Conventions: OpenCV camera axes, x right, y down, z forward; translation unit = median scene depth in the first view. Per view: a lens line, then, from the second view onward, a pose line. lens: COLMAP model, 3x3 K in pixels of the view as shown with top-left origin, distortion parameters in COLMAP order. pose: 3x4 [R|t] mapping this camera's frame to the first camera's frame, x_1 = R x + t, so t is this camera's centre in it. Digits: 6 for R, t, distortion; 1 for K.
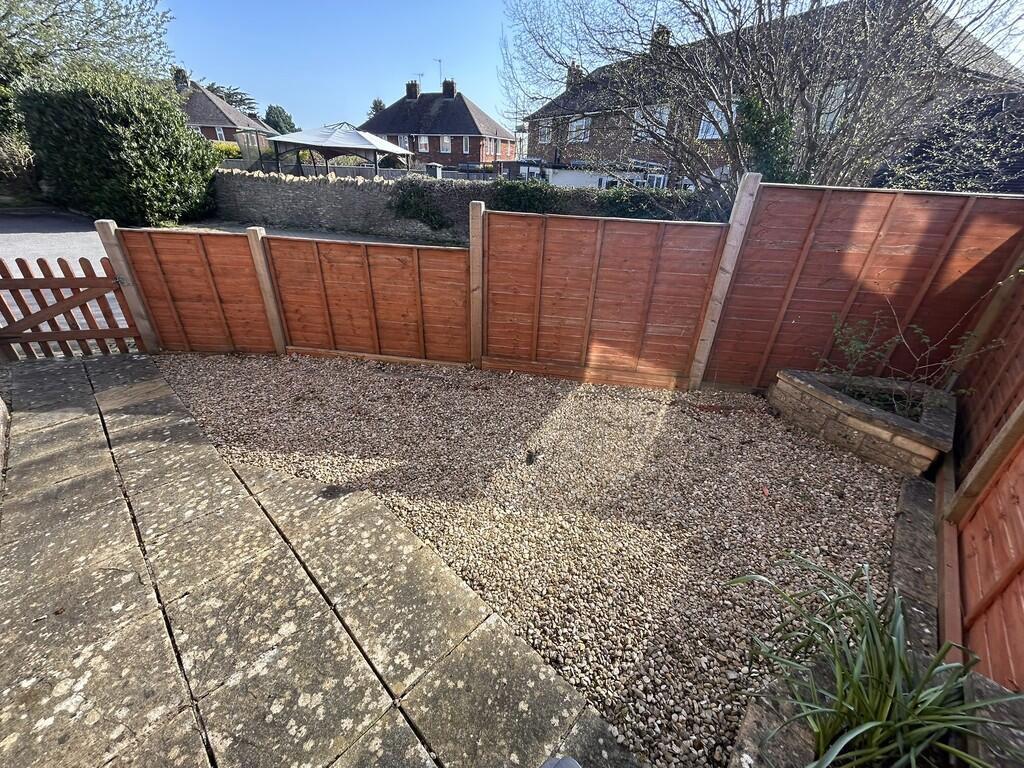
lens RADIAL K [[410.5, 0, 508.3], [0, 410.5, 381.6], [0, 0, 1]] dist [0.003157, -0.000012]
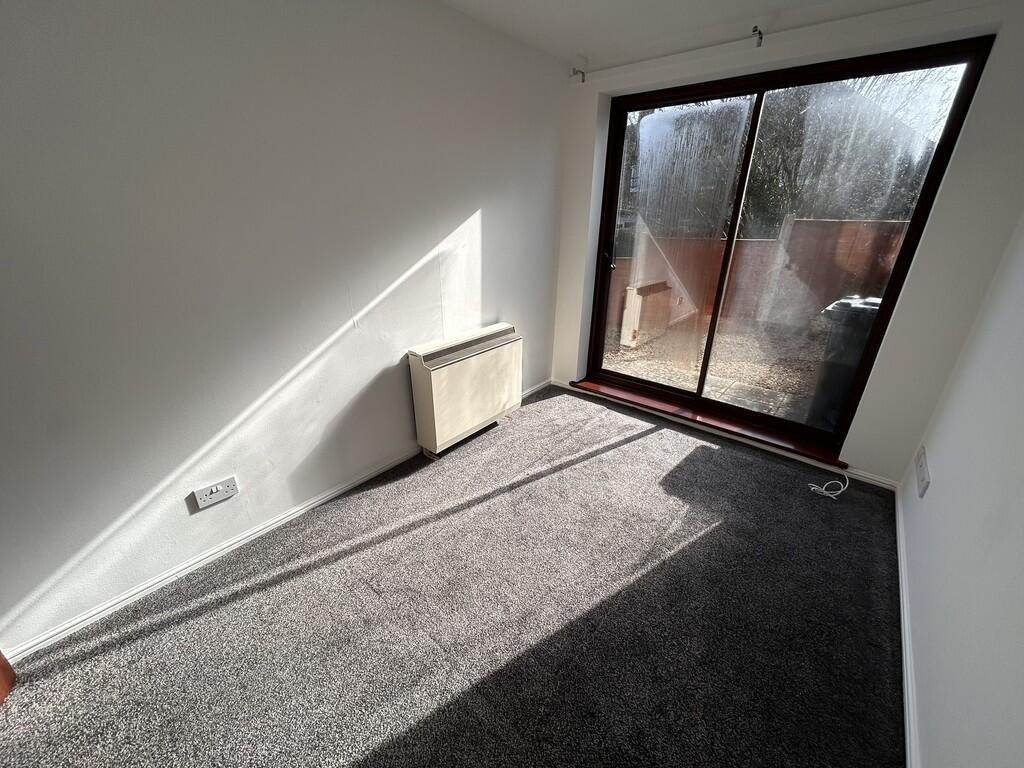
lens RADIAL K [[410.5, 0, 513.0], [0, 410.5, 384.8], [0, 0, 1]] dist [0.003157, -0.000012]
pose [[0.997887, -0.043066, 0.048640, -0.356130], [0.047272, 0.994916, -0.088921, 0.175089], [-0.044564, 0.091033, 0.994850, -0.348442]]
